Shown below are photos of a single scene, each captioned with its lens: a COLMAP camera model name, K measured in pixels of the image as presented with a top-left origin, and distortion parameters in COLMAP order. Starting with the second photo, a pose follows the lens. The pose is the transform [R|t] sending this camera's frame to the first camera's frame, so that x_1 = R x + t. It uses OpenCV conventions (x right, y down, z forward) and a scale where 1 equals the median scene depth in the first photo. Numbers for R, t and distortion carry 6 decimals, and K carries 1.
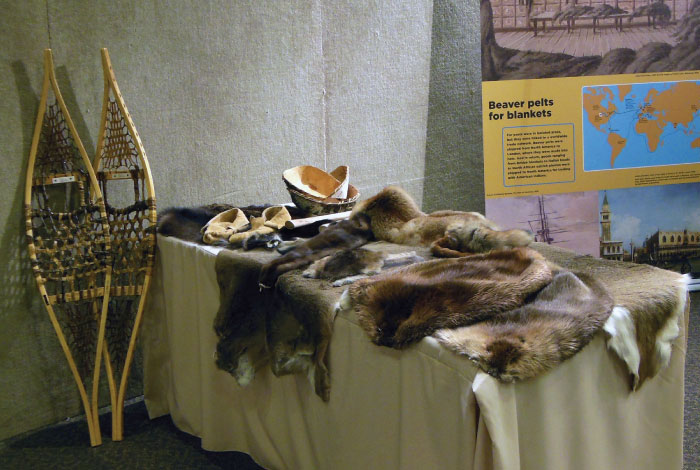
lens RADIAL K [[2192.9, 0, 350.4], [0, 2192.9, 234.6], [0, 0, 1]] dist [-0.132606, 0.000000]
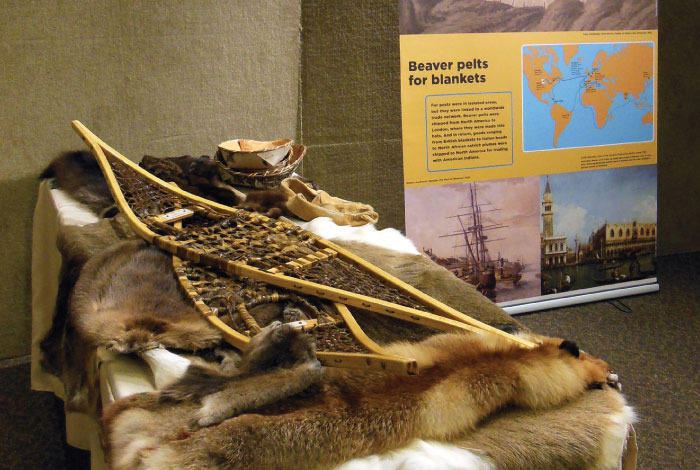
lens RADIAL K [[1515.2, 0, 349.3], [0, 1515.2, 237.5], [0, 0, 1]] dist [-0.016146, 0.000000]
pose [[0.998225, -0.012255, 0.058276, 0.010236], [0.011129, 0.999746, 0.019619, -0.009212], [-0.058501, -0.018936, 0.998108, 0.452562]]
